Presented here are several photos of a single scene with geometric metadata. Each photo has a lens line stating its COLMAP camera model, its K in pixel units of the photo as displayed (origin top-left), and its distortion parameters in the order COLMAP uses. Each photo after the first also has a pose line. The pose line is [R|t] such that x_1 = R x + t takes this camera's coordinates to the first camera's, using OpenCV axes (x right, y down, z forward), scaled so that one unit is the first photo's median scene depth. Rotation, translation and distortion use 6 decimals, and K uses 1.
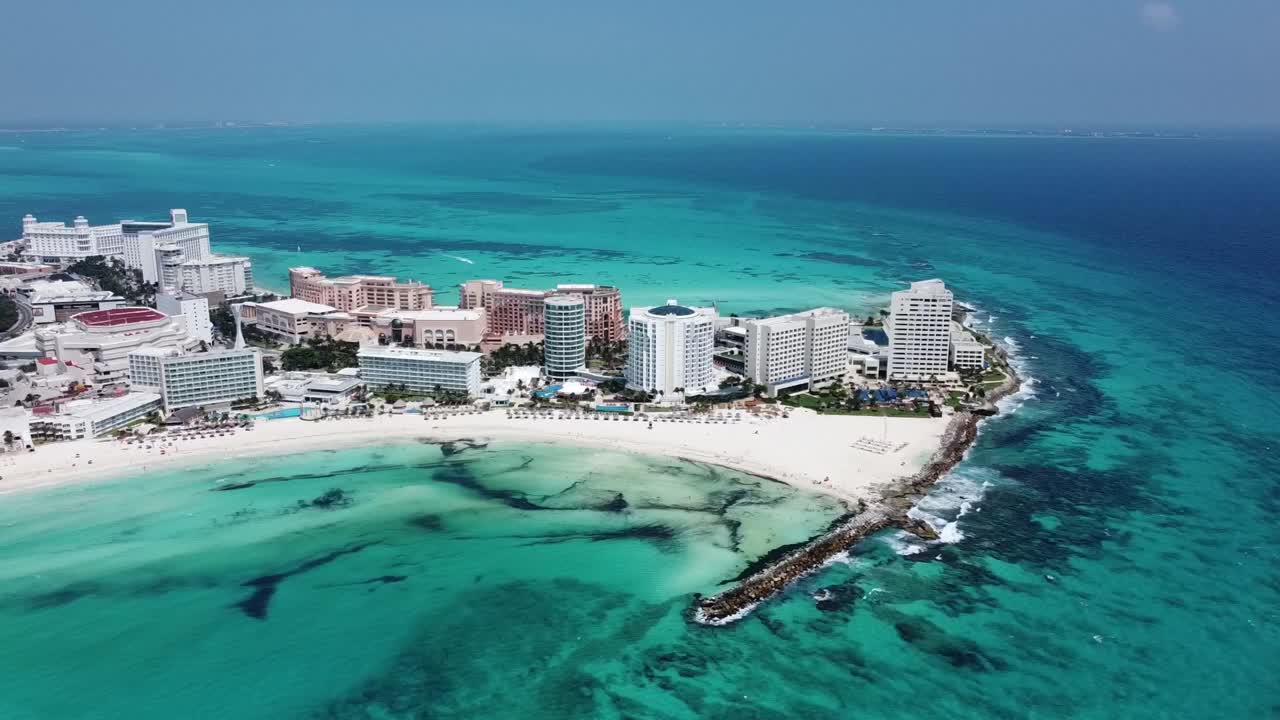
lens RADIAL K [[1008.8, 0, 638.2], [0, 1008.8, 357.6], [0, 0, 1]] dist [-0.000902, -0.016513]
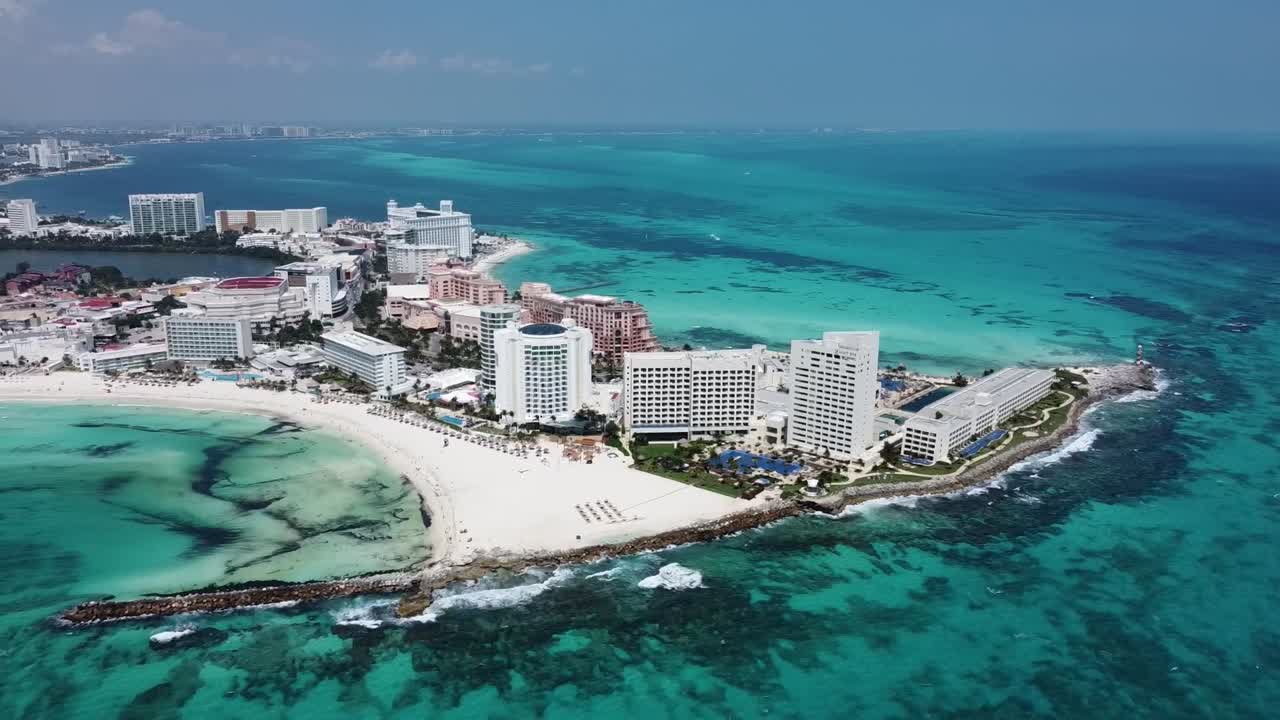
lens RADIAL K [[1008.8, 0, 635.1], [0, 1008.8, 356.3], [0, 0, 1]] dist [-0.000902, -0.016513]
pose [[0.829525, 0.131571, -0.542749, 0.626771], [-0.135836, 0.990200, 0.032432, -0.064913], [0.541698, 0.046822, 0.839268, 0.273631]]
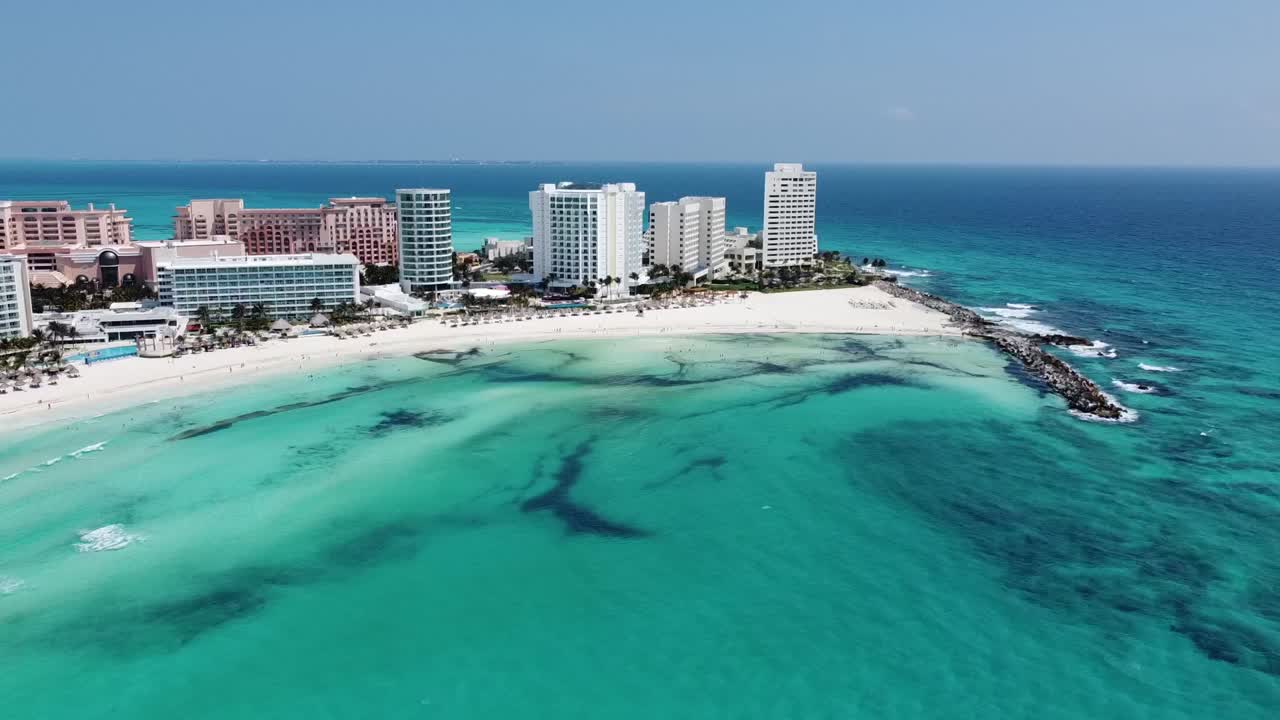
lens RADIAL K [[1008.8, 0, 642.3], [0, 1008.8, 361.3], [0, 0, 1]] dist [-0.000902, -0.016513]
pose [[0.822603, -0.111656, 0.557546, -0.407502], [0.131500, 0.991306, 0.004507, 0.095967], [-0.553202, 0.069610, 0.830134, 0.321346]]
